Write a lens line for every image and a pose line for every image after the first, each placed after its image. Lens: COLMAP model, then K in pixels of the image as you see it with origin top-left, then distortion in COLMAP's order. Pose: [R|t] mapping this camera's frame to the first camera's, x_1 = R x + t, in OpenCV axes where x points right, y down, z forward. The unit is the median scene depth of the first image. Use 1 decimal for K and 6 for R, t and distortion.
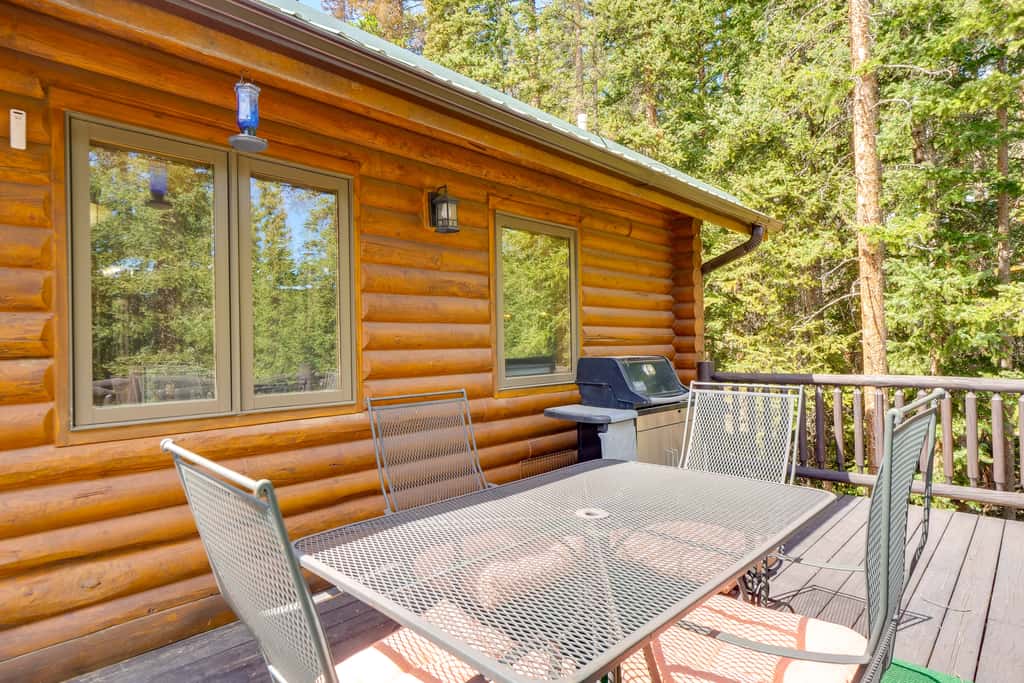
lens RADIAL K [[539.4, 0, 509.9], [0, 539.4, 337.7], [0, 0, 1]] dist [-0.004925, -0.000997]
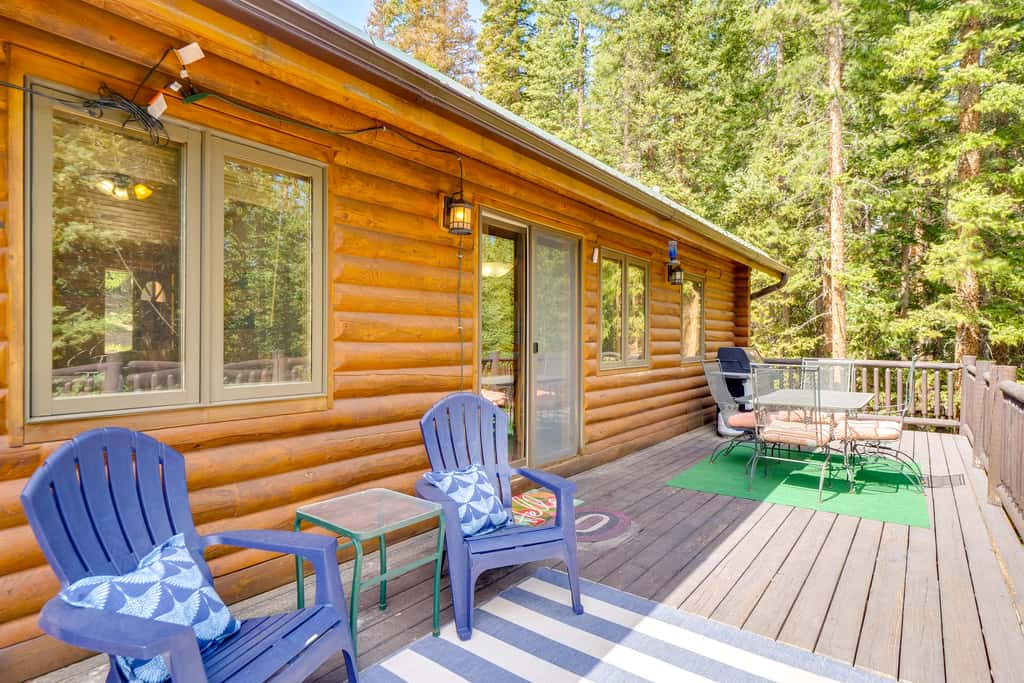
lens RADIAL K [[539.4, 0, 514.6], [0, 539.4, 342.6], [0, 0, 1]] dist [-0.004925, -0.000997]
pose [[0.990610, 0.016962, 0.135662, -0.484057], [-0.018884, 0.999739, 0.012894, 0.005308], [-0.135408, -0.015335, 0.990671, -0.458058]]
